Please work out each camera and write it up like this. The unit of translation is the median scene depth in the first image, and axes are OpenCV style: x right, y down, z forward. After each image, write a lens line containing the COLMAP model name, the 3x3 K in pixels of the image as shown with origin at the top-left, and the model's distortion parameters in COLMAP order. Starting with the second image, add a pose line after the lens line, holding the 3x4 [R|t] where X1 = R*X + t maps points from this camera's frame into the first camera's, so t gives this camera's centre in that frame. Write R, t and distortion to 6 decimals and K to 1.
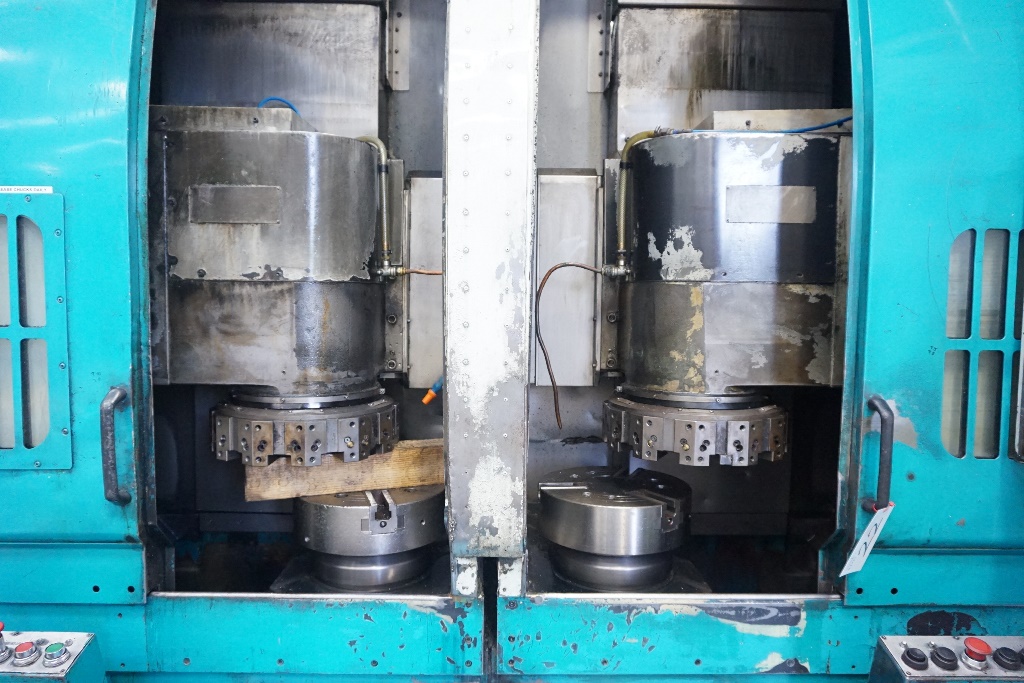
lens RADIAL K [[686.5, 0, 512.0], [0, 686.5, 341.5], [0, 0, 1]] dist [-0.006706, -0.000502]
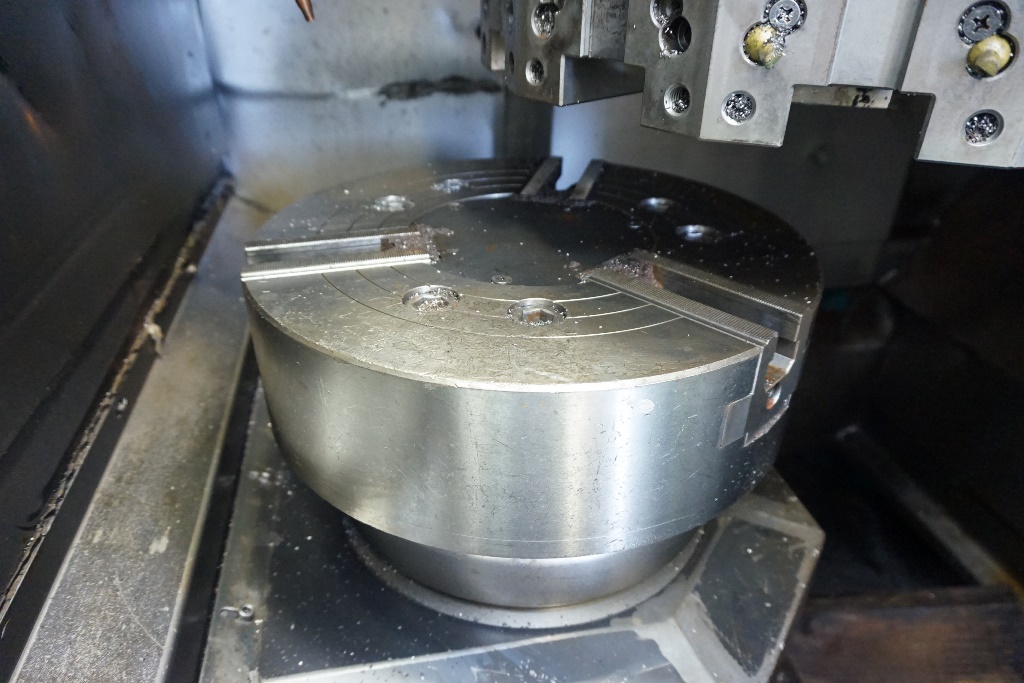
lens RADIAL K [[686.5, 0, 512.0], [0, 686.5, 341.5], [0, 0, 1]] dist [-0.006706, -0.000502]
pose [[0.983105, -0.095928, 0.155891, 0.098591], [0.015218, 0.891558, 0.452651, 0.127726], [-0.182407, -0.442631, 0.877955, 0.776466]]
